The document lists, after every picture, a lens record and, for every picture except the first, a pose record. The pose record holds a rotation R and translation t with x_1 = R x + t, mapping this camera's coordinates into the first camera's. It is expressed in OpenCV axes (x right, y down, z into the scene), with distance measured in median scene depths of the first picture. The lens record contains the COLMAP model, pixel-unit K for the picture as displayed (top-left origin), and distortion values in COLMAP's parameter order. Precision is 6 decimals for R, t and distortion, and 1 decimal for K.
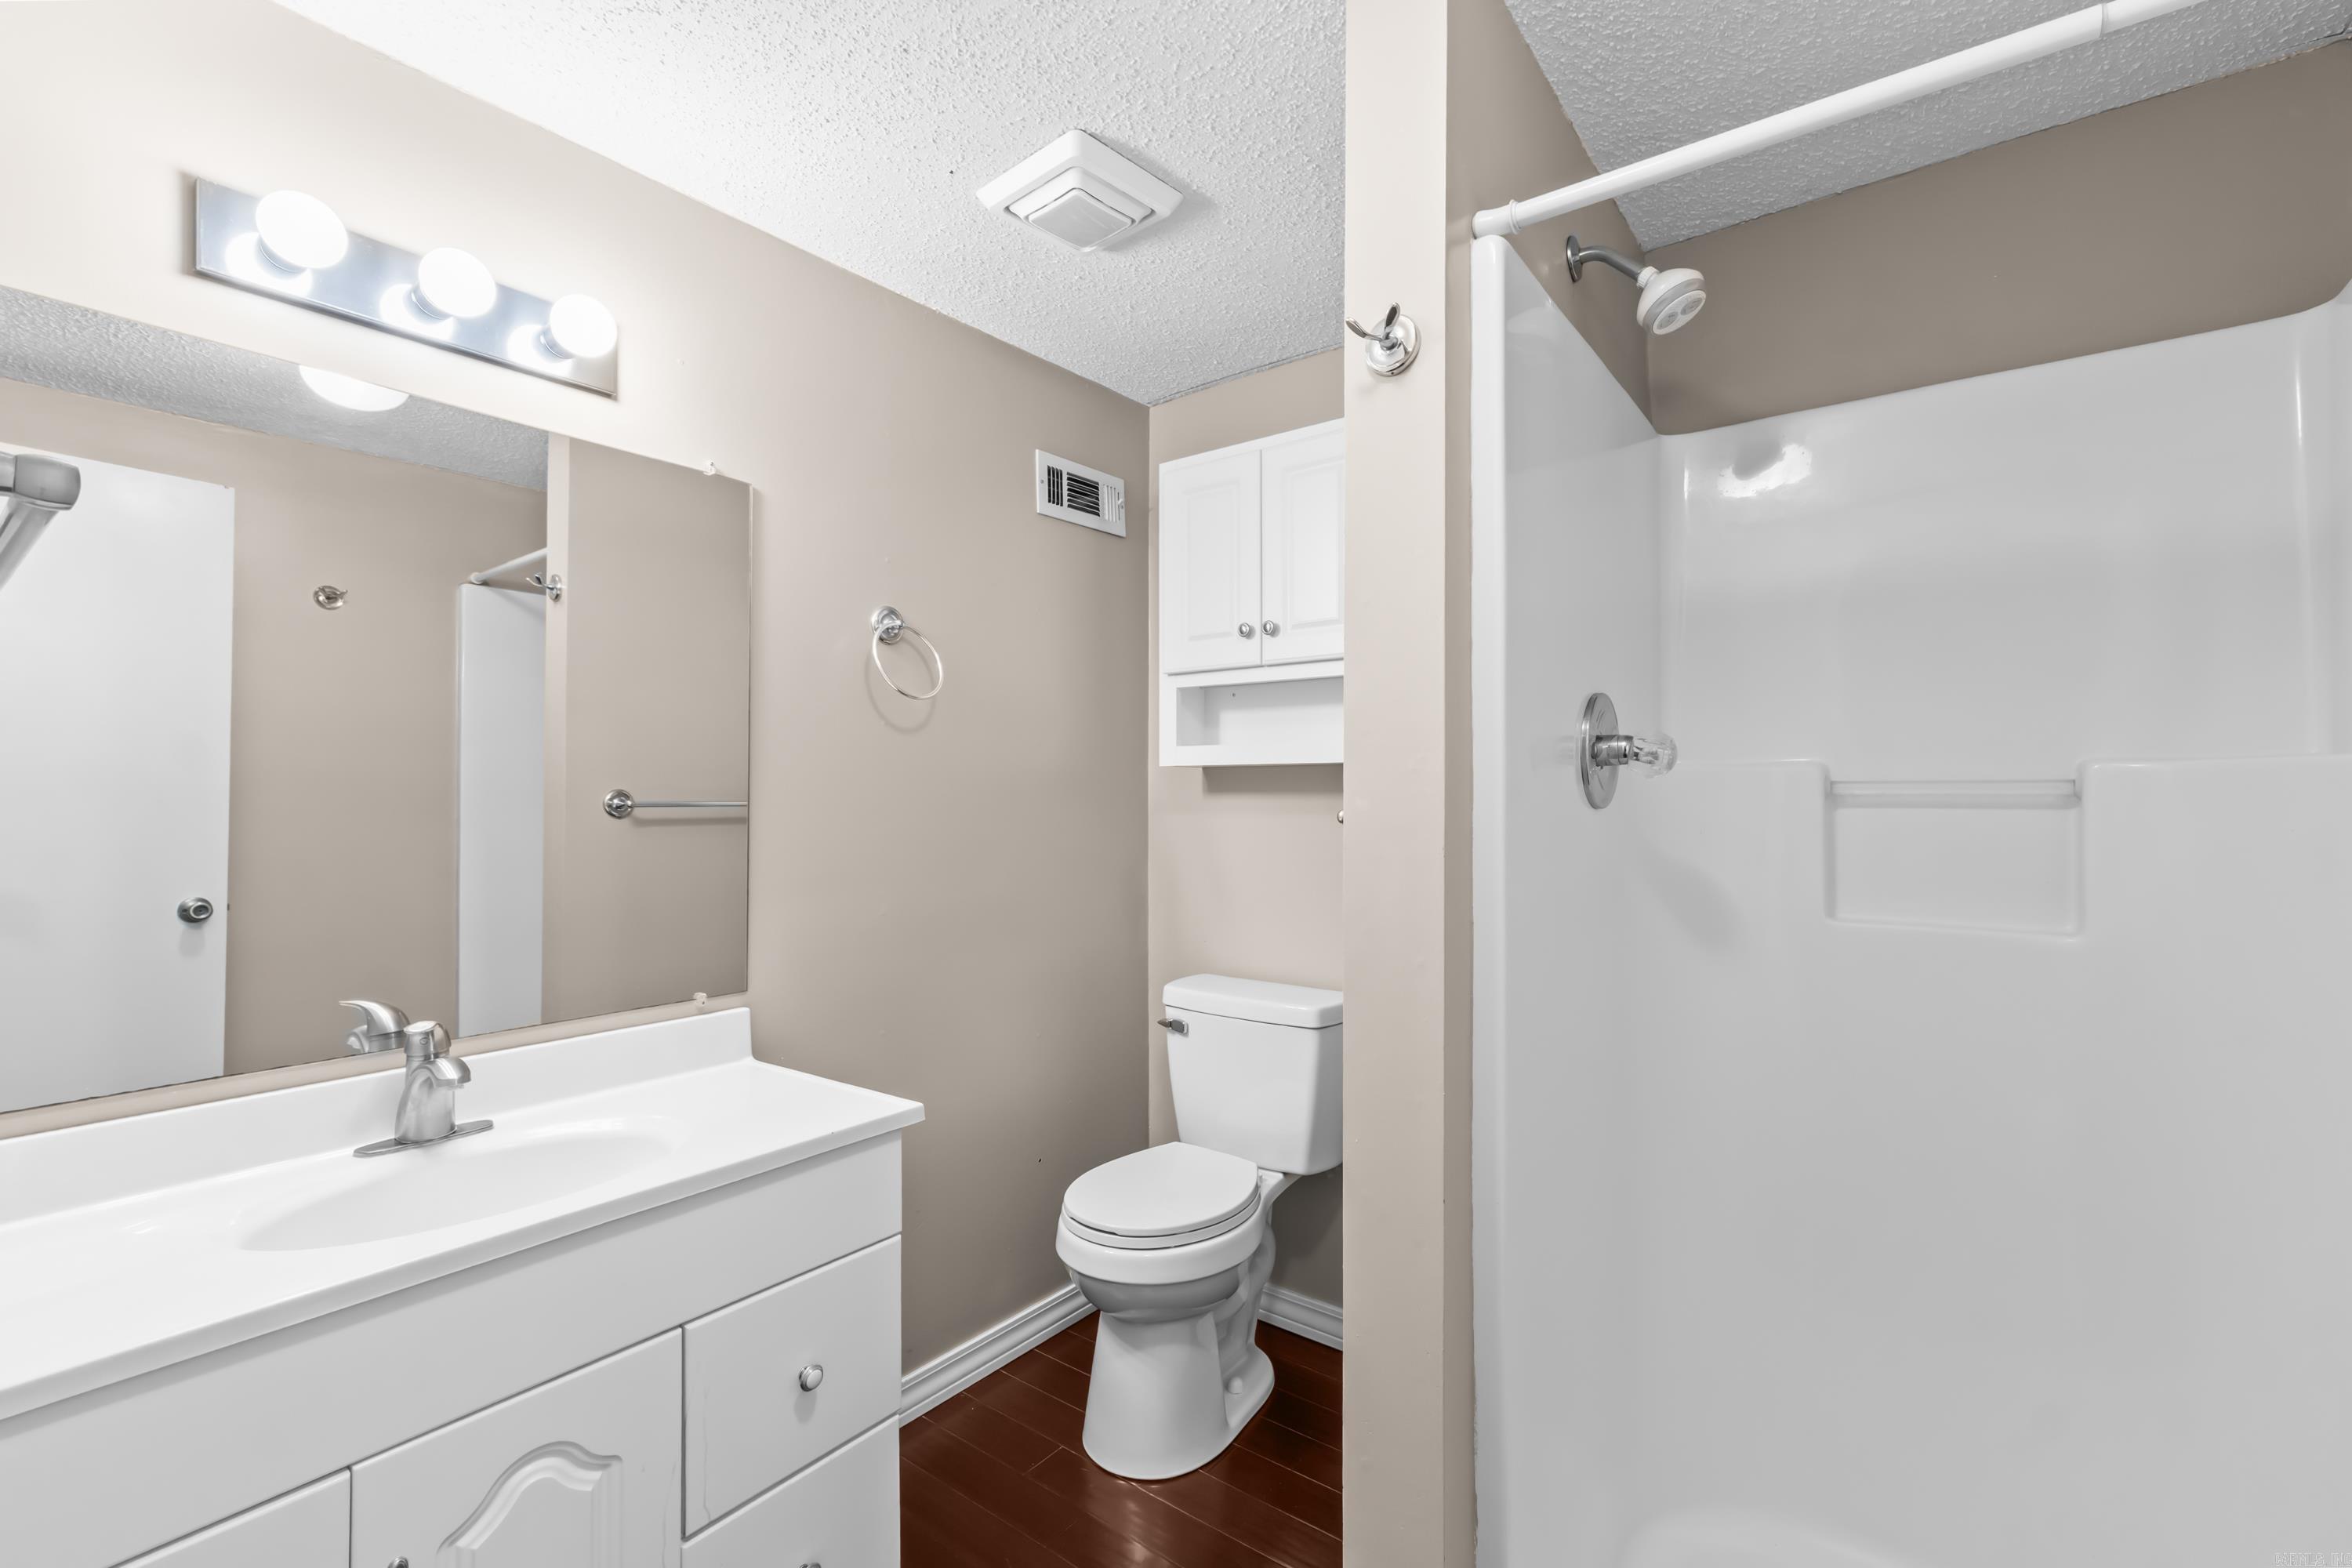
lens RADIAL K [[999.1, 0, 1188.5], [0, 999.1, 783.5], [0, 0, 1]] dist [0.008096, -0.003080]
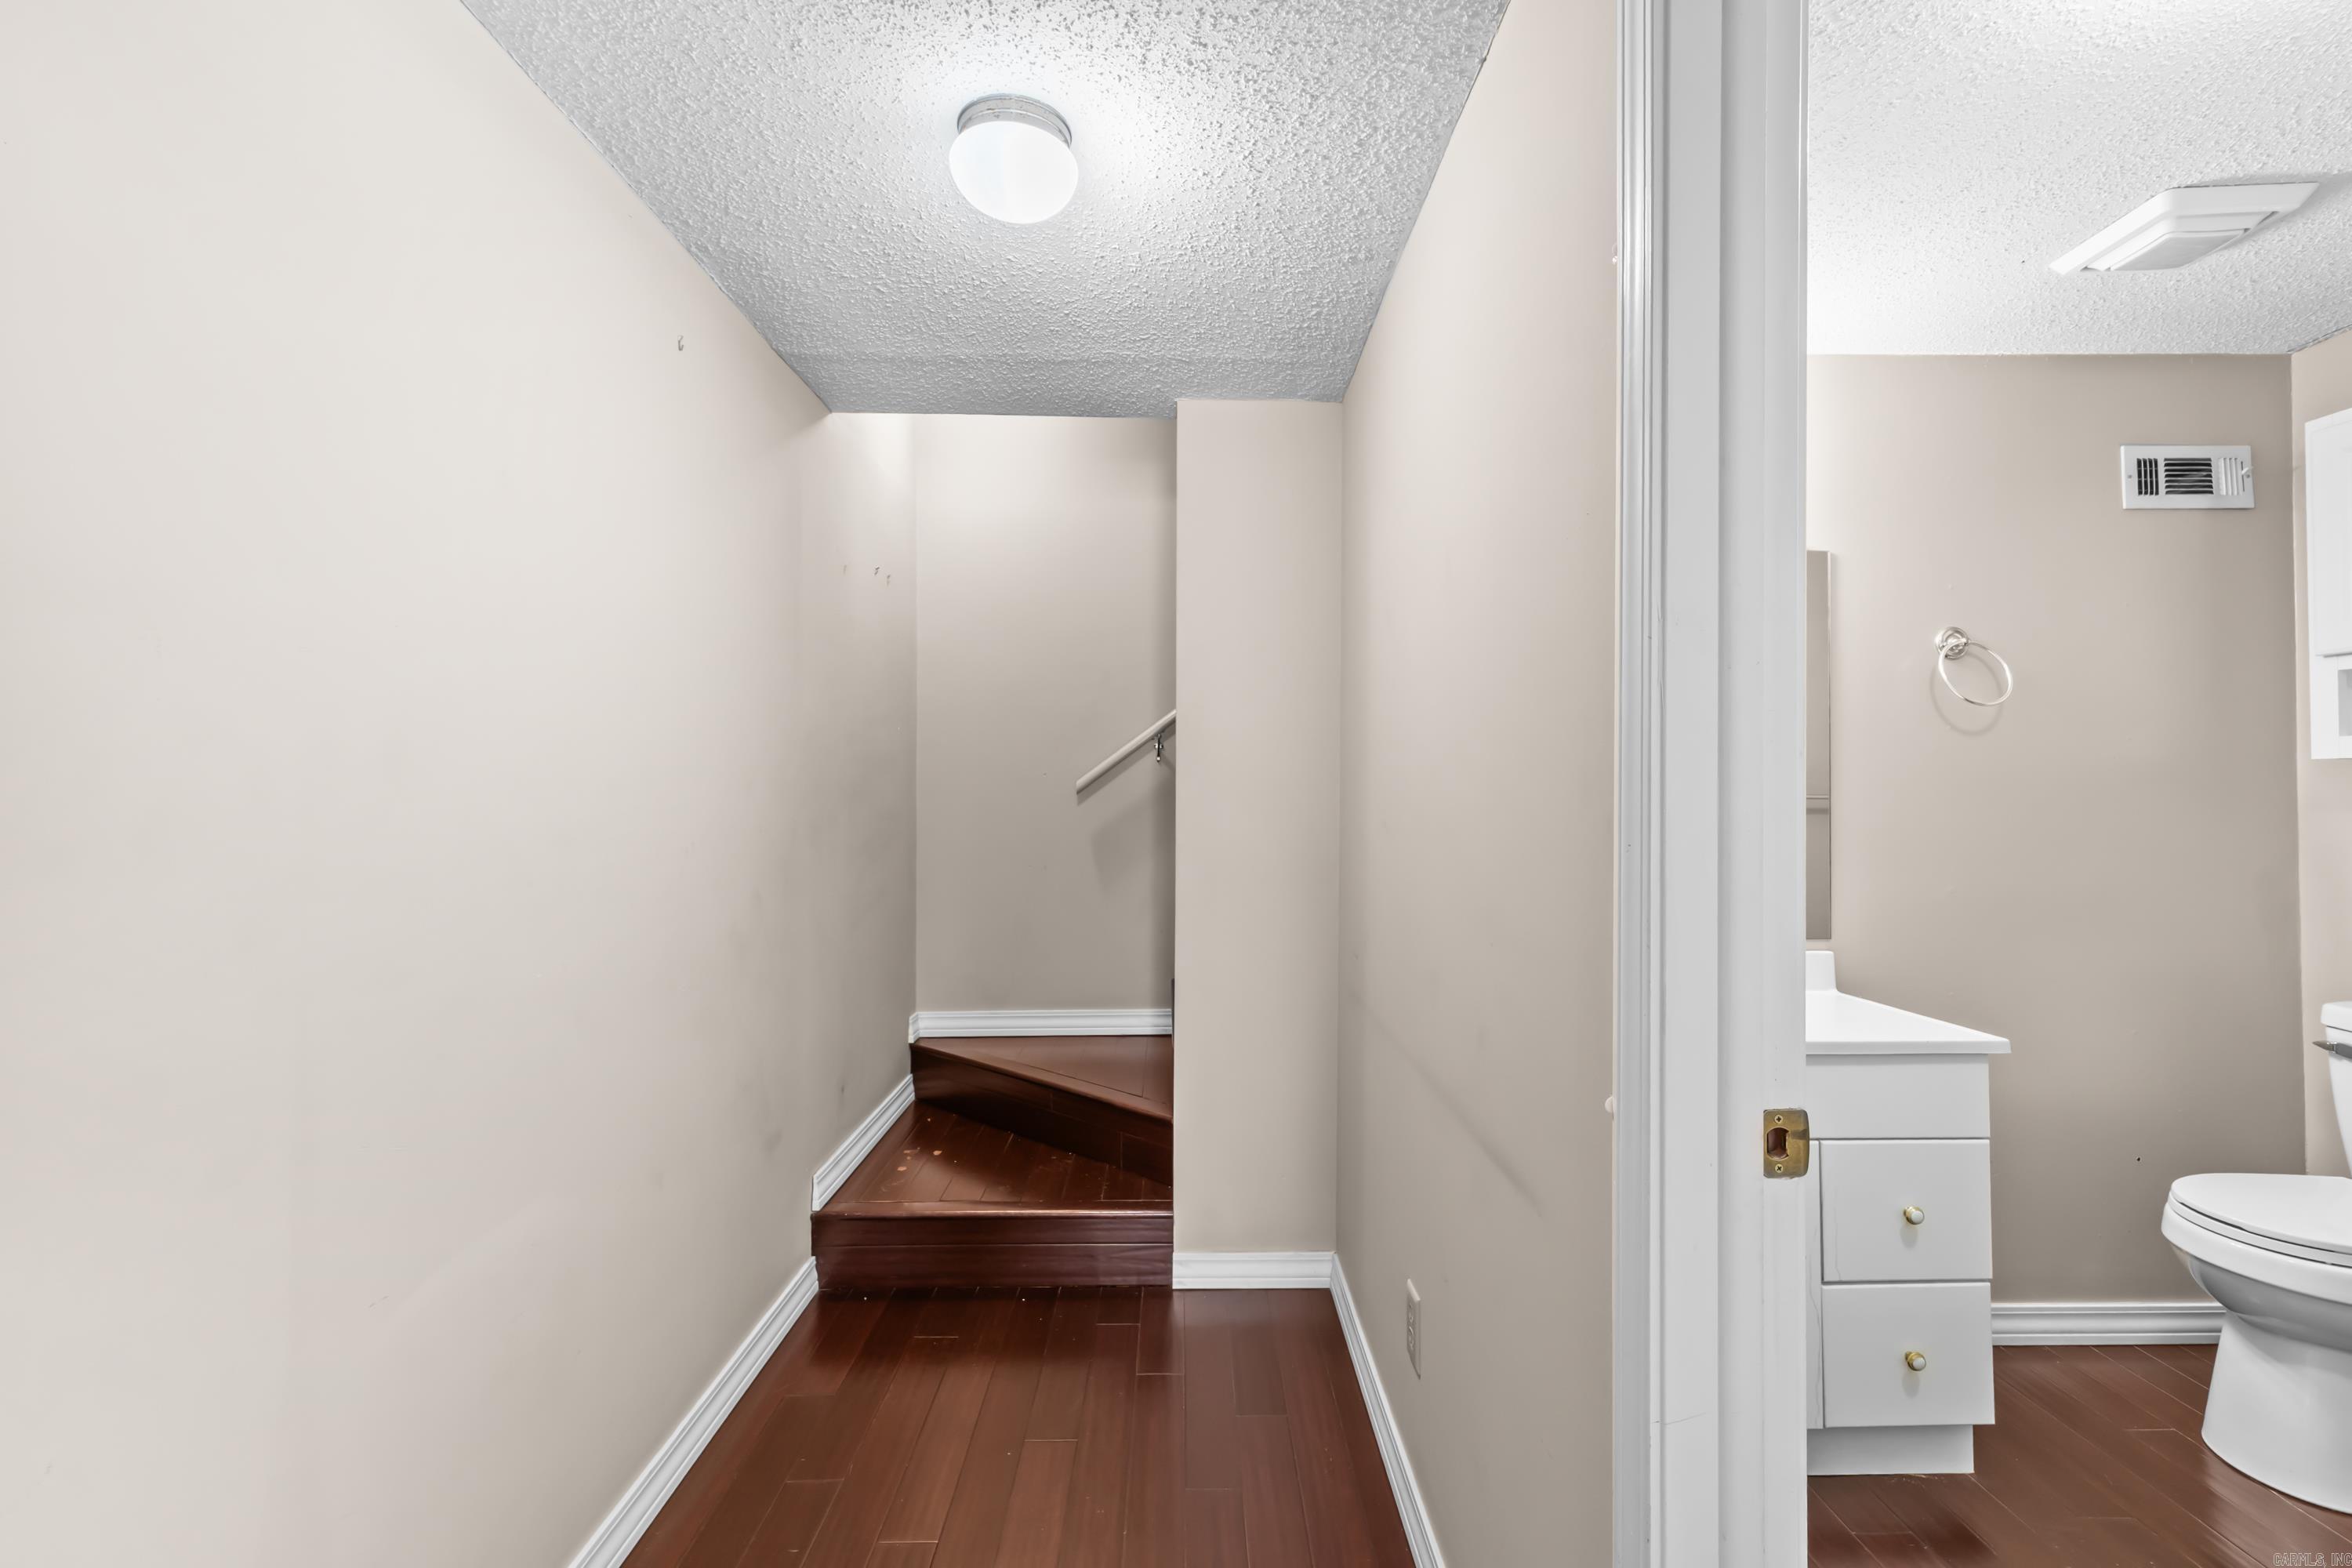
lens RADIAL K [[999.1, 0, 1201.4], [0, 999.1, 769.3], [0, 0, 1]] dist [0.008096, -0.003080]
pose [[0.626375, -0.012329, -0.779425, 0.059423], [0.008383, 0.999924, -0.009080, -0.008526], [0.779477, -0.000847, 0.626430, -0.410990]]
